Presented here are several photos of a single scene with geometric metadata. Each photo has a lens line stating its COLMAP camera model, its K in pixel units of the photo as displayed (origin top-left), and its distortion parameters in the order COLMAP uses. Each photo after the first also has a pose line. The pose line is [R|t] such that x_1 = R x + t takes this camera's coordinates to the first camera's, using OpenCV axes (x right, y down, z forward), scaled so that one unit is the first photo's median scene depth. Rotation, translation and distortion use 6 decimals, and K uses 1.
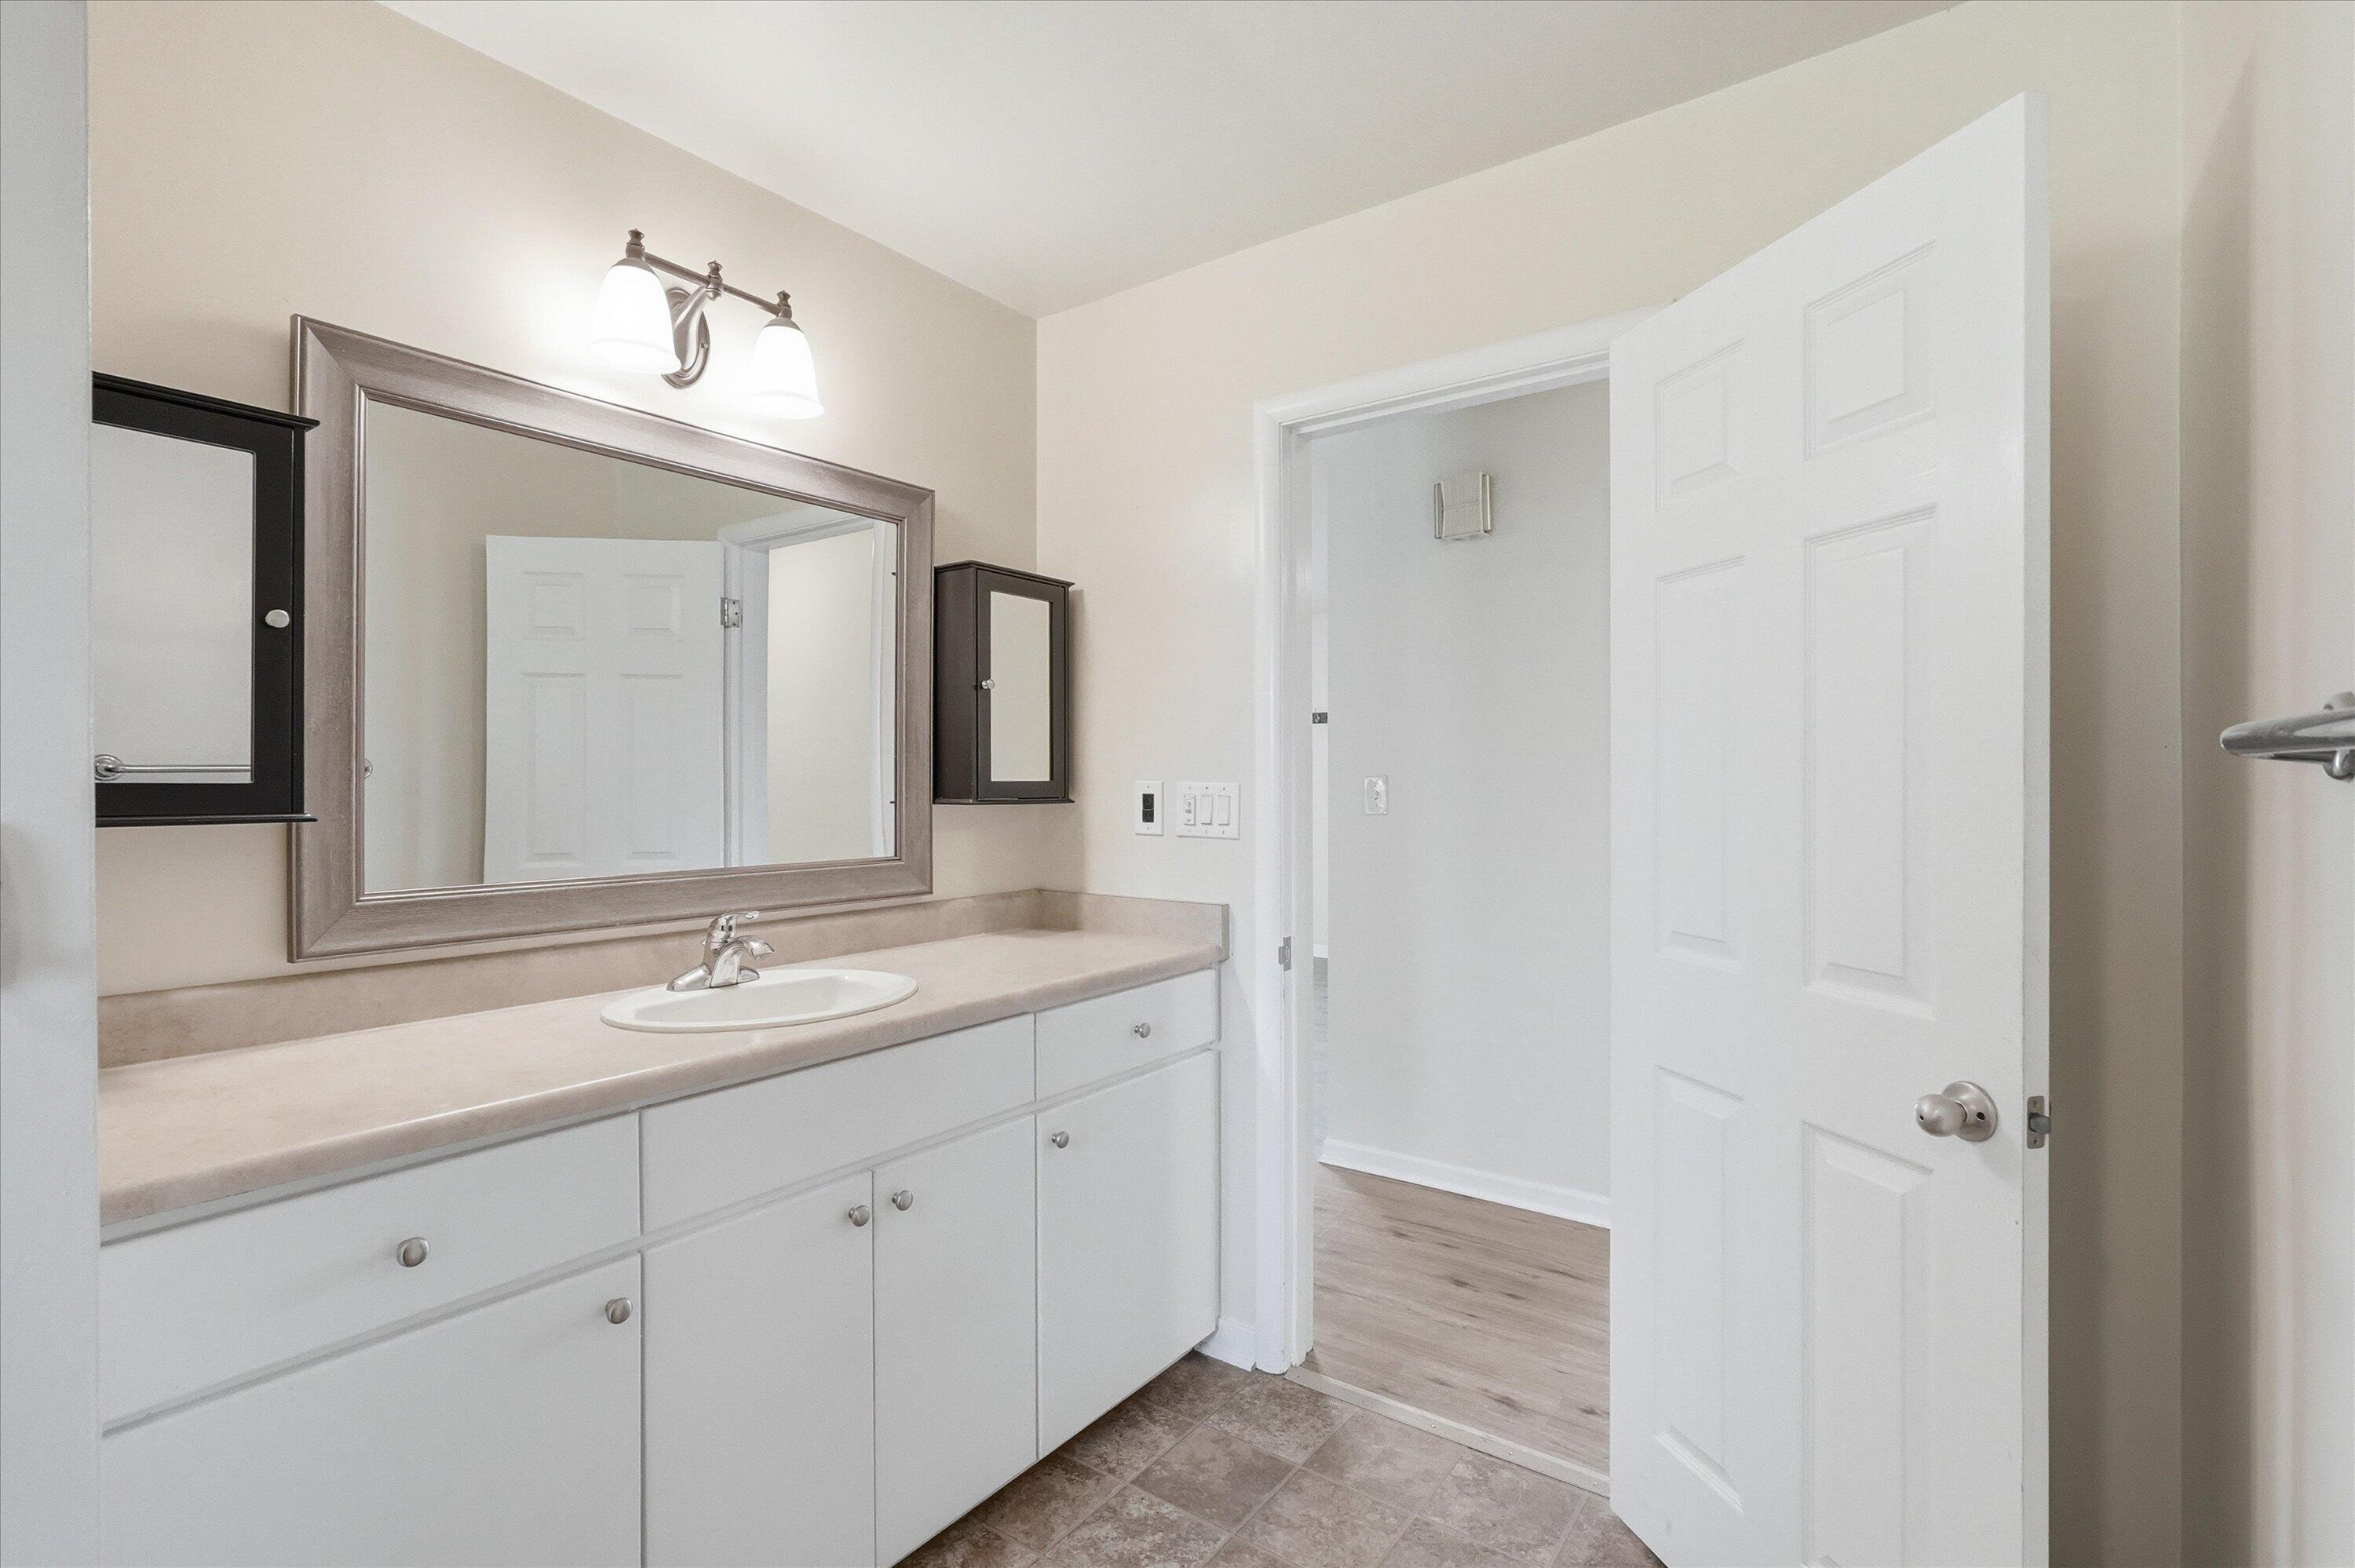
lens RADIAL K [[1076.4, 0, 1172.9], [0, 1076.4, 803.2], [0, 0, 1]] dist [-0.015050, 0.000386]
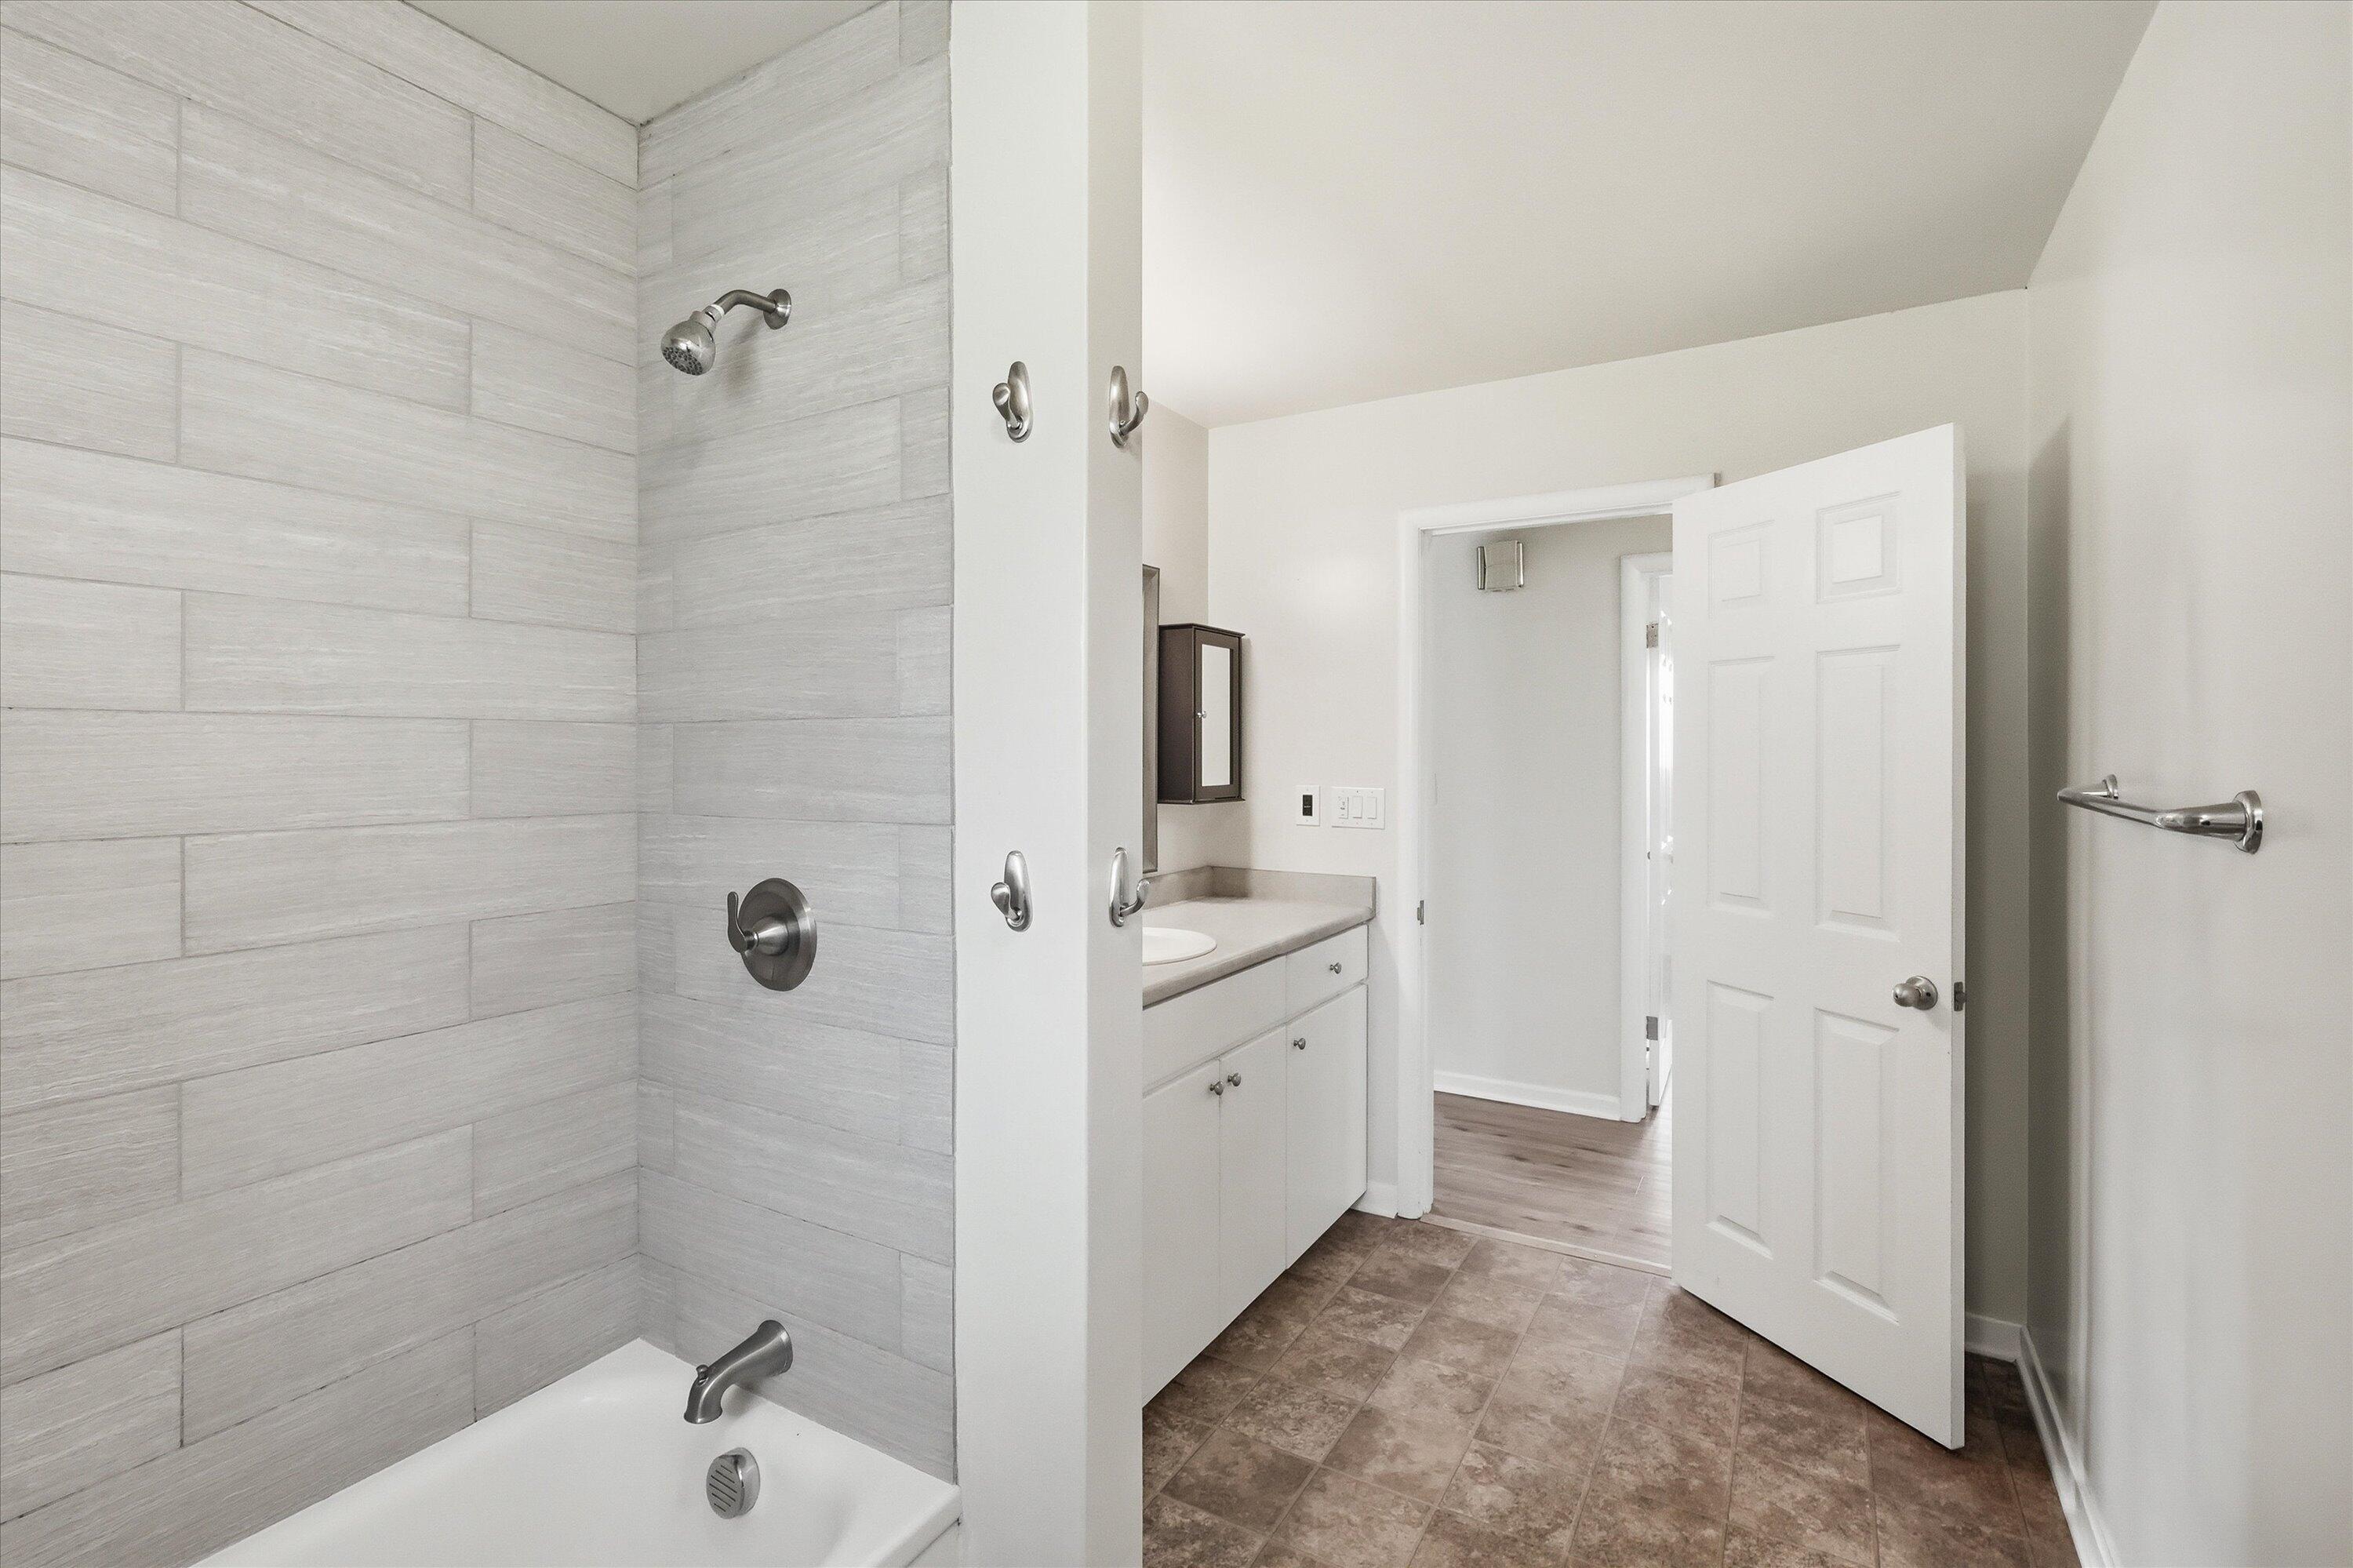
lens RADIAL K [[1079.5, 0, 1165.9], [0, 1079.5, 772.0], [0, 0, 1]] dist [-0.015117, 0.006839]
pose [[0.995437, 0.000539, 0.095420, -0.349566], [-0.000572, 1.000000, 0.000317, -0.039988], [-0.095420, -0.000370, 0.995437, -0.339706]]
